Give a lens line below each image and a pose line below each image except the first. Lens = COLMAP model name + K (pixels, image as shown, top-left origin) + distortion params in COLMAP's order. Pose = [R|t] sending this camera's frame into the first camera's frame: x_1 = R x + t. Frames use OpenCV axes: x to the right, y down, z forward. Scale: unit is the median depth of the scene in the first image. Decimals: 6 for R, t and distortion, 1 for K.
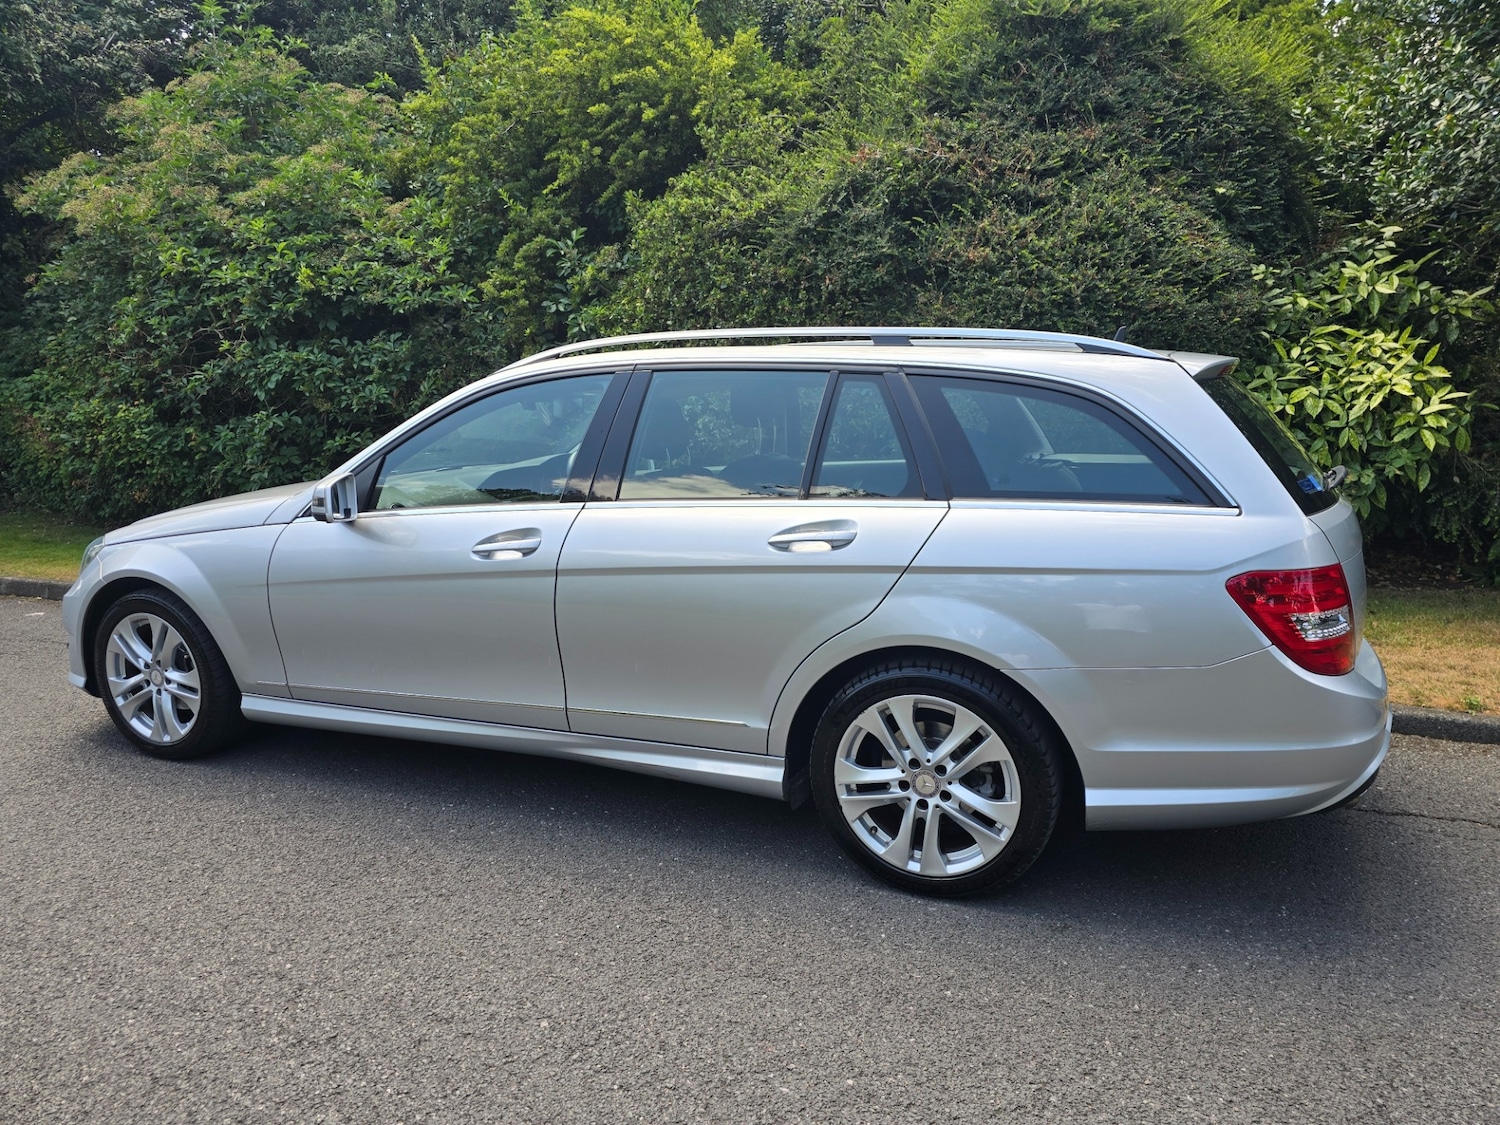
lens RADIAL K [[1004.7, 0, 742.9], [0, 1004.7, 574.3], [0, 0, 1]] dist [0.056459, -0.051583]
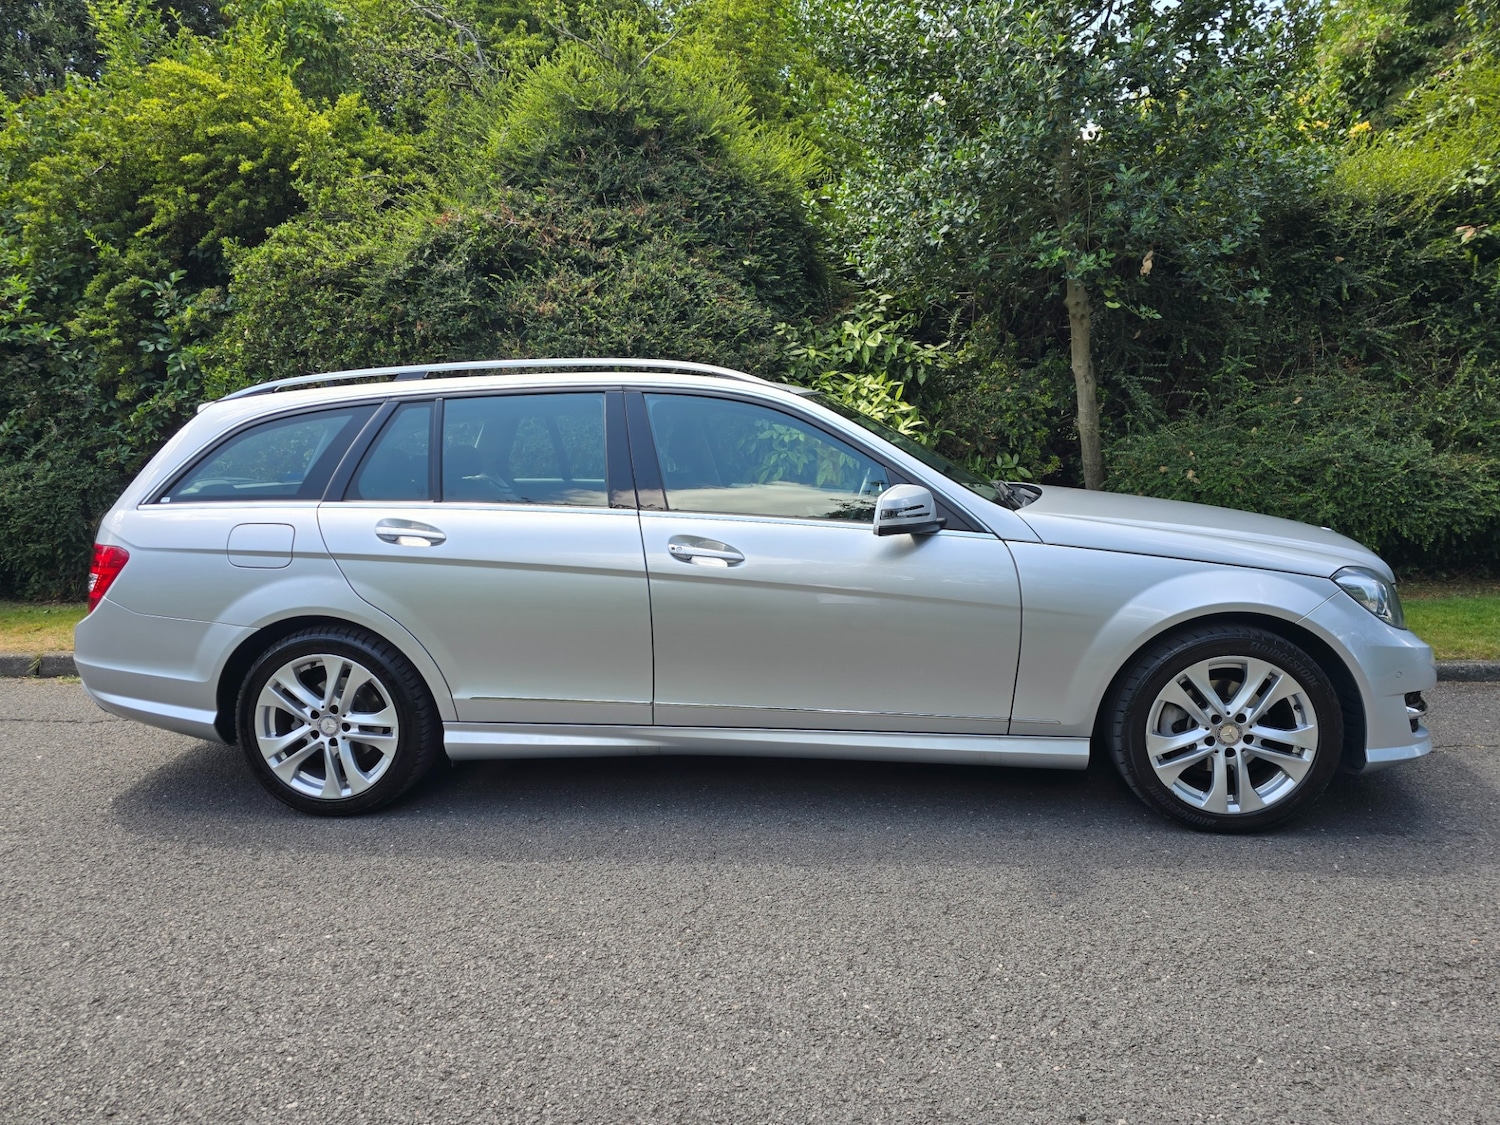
lens RADIAL K [[1005.1, 0, 750.6], [0, 1005.1, 567.6], [0, 0, 1]] dist [0.056532, -0.050866]
pose [[0.956747, -0.051938, 0.286247, 0.100307], [0.066032, 0.997024, -0.039799, 0.042220], [-0.283327, 0.056979, 0.957329, -0.156519]]
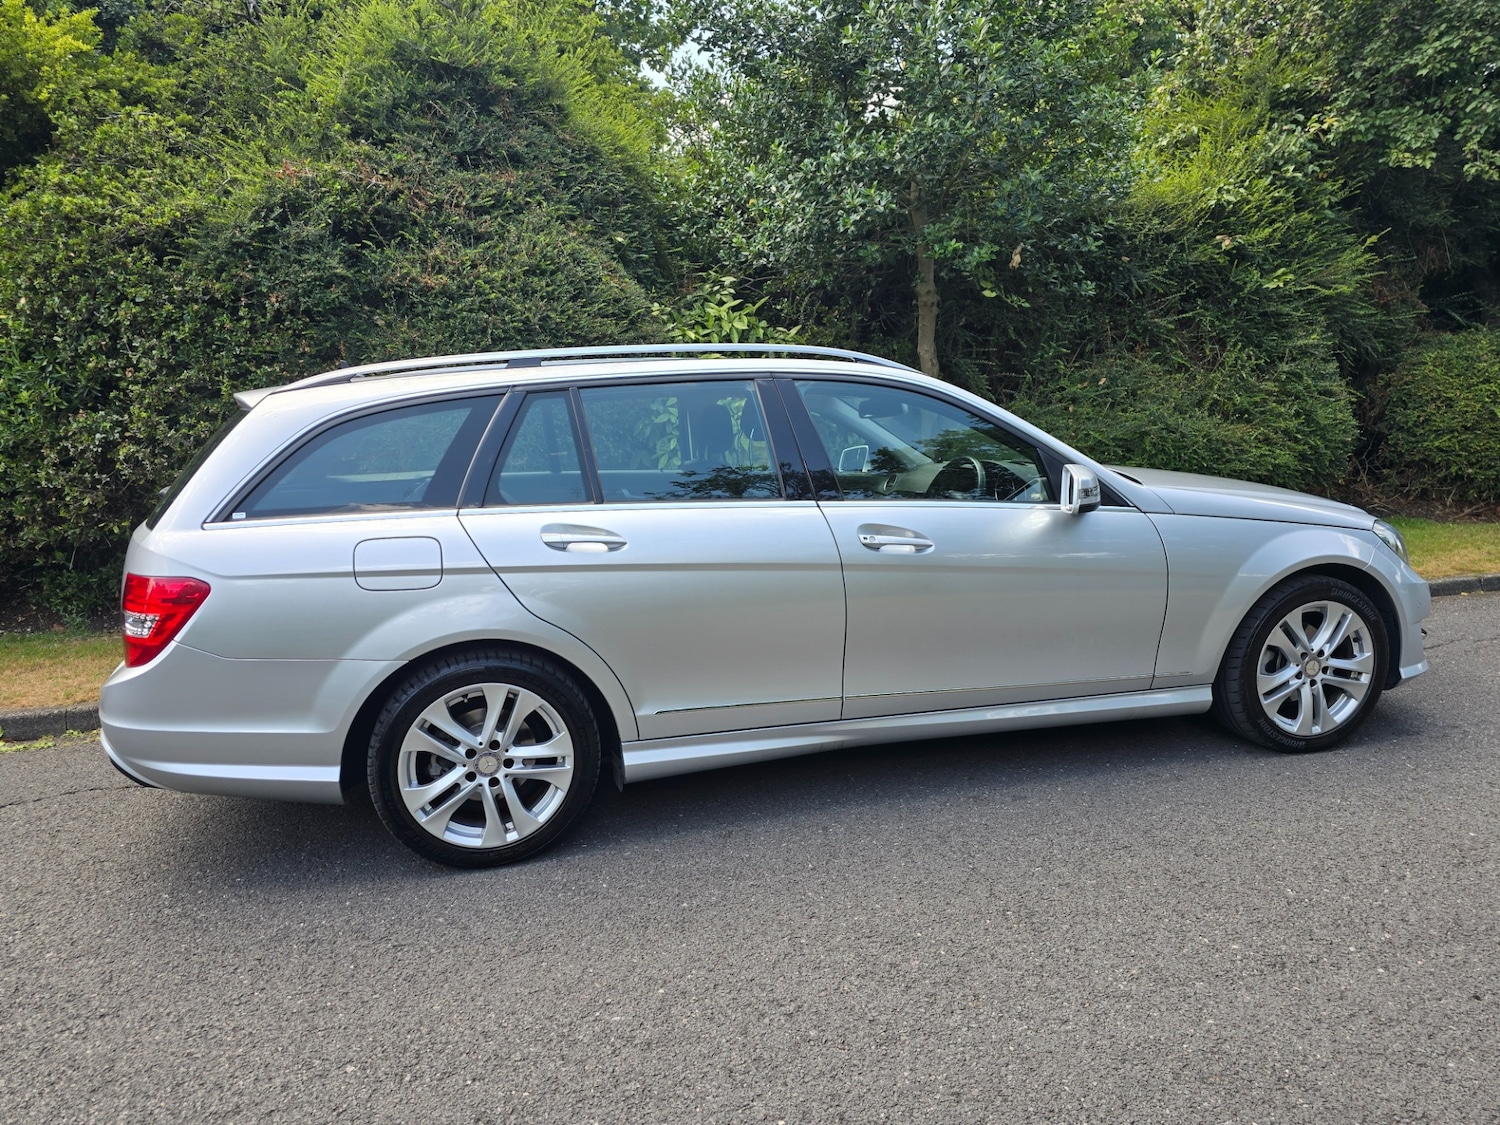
lens RADIAL K [[1011.7, 0, 737.1], [0, 1011.7, 564.0], [0, 0, 1]] dist [0.058115, -0.053128]
pose [[0.795065, -0.117285, 0.595076, -0.170473], [0.136965, 0.990500, 0.012224, 0.003634], [-0.590857, 0.071786, 0.803576, -0.011381]]
